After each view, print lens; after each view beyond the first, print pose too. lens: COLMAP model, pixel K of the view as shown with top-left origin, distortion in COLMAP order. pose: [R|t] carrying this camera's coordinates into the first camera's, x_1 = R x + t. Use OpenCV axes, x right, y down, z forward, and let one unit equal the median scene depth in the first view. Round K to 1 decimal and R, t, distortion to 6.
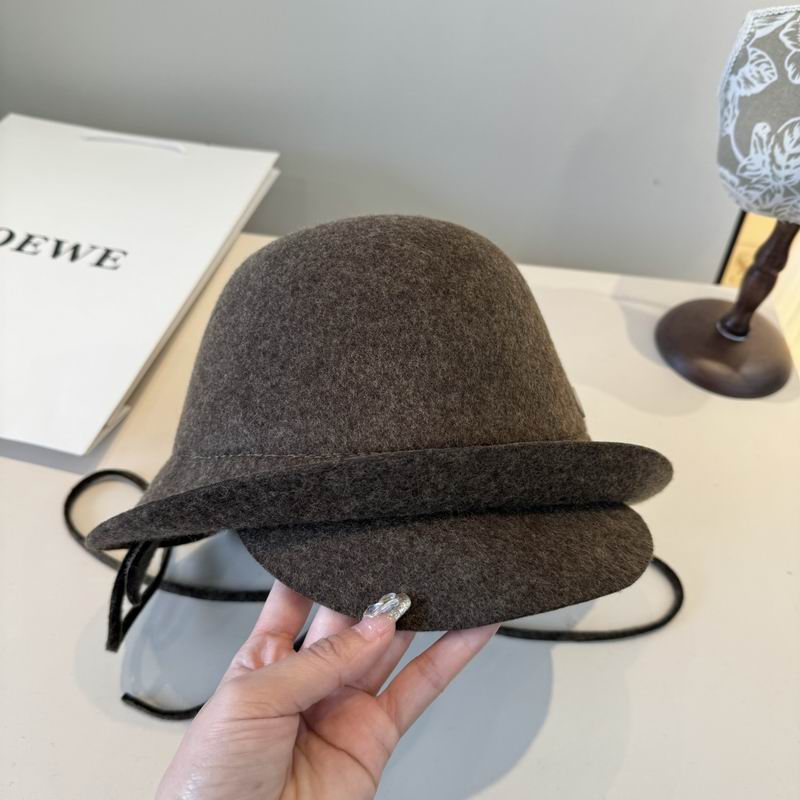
lens RADIAL K [[784.8, 0, 401.5], [0, 784.8, 396.0], [0, 0, 1]] dist [-0.015337, 0.000000]
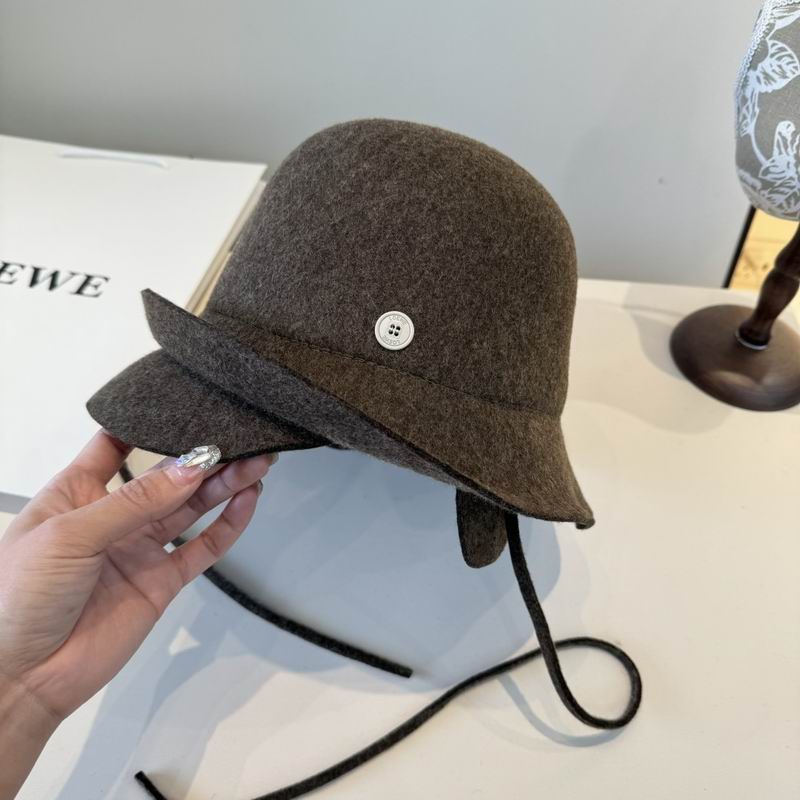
lens RADIAL K [[784.8, 0, 404.8], [0, 784.8, 404.0], [0, 0, 1]] dist [-0.015337, 0.000000]
pose [[0.999343, -0.035836, 0.005354, -0.006487], [0.035759, 0.999266, 0.013712, -0.042484], [-0.005841, -0.013511, 0.999892, 0.070432]]
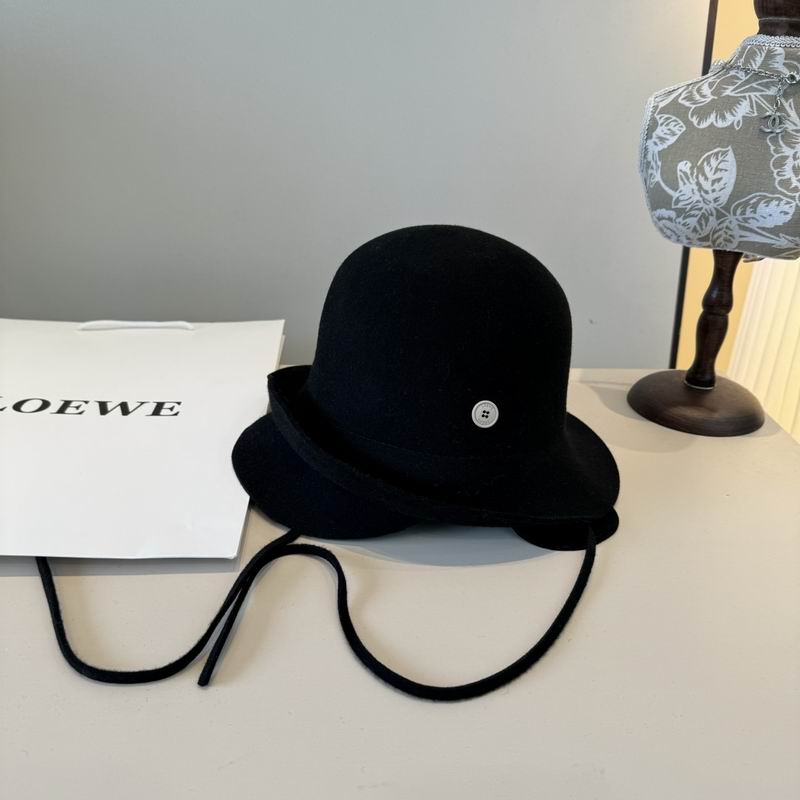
lens RADIAL K [[784.8, 0, 400.9], [0, 784.8, 397.6], [0, 0, 1]] dist [-0.015337, 0.000000]
pose [[0.990694, -0.094122, 0.098313, -0.107204], [0.124066, 0.921529, -0.367956, 0.351156], [-0.055966, 0.376729, 0.924631, 0.063826]]
